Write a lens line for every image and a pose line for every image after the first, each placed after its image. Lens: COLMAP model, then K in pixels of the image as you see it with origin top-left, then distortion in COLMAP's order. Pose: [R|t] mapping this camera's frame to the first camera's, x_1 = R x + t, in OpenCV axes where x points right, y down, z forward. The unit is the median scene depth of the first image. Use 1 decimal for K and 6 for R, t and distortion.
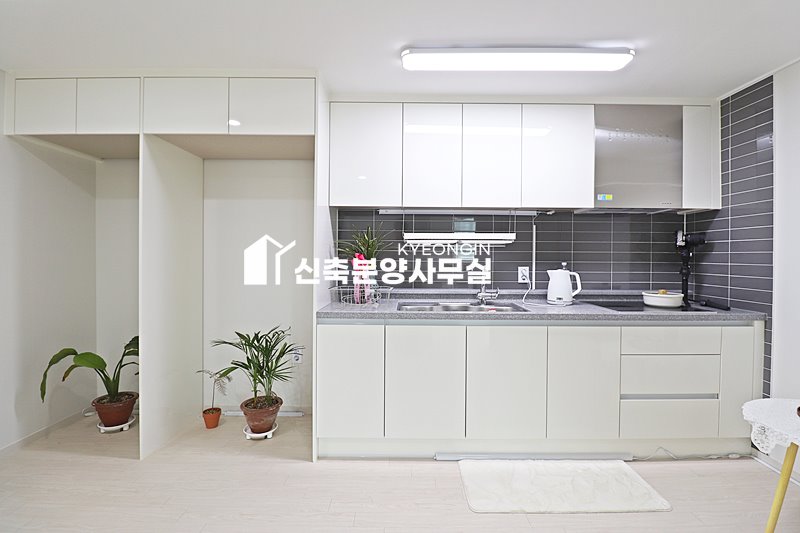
lens RADIAL K [[375.7, 0, 405.7], [0, 375.7, 257.4], [0, 0, 1]] dist [-0.013348, -0.008809]
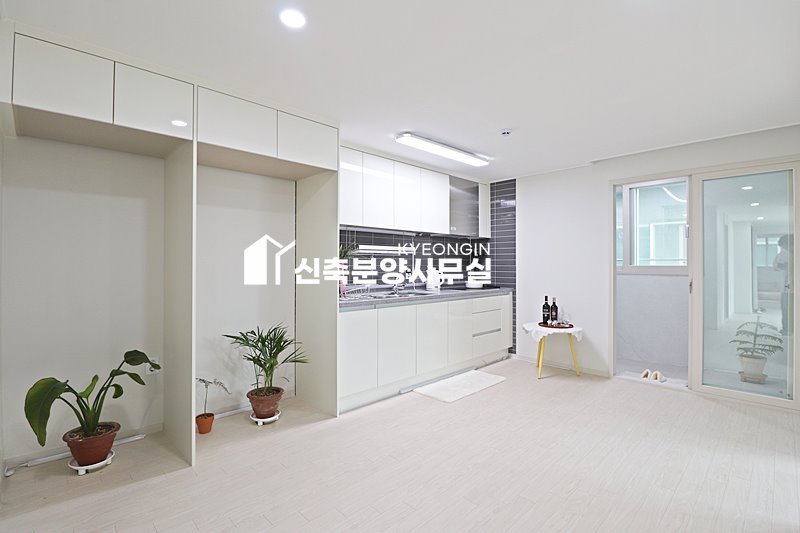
lens RADIAL K [[375.7, 0, 405.7], [0, 375.7, 257.4], [0, 0, 1]] dist [-0.013348, -0.008809]
pose [[0.708622, 0.008496, 0.705537, -0.968424], [0.004960, 0.999843, -0.017021, 0.005804], [-0.705571, 0.015561, 0.708468, -0.111932]]
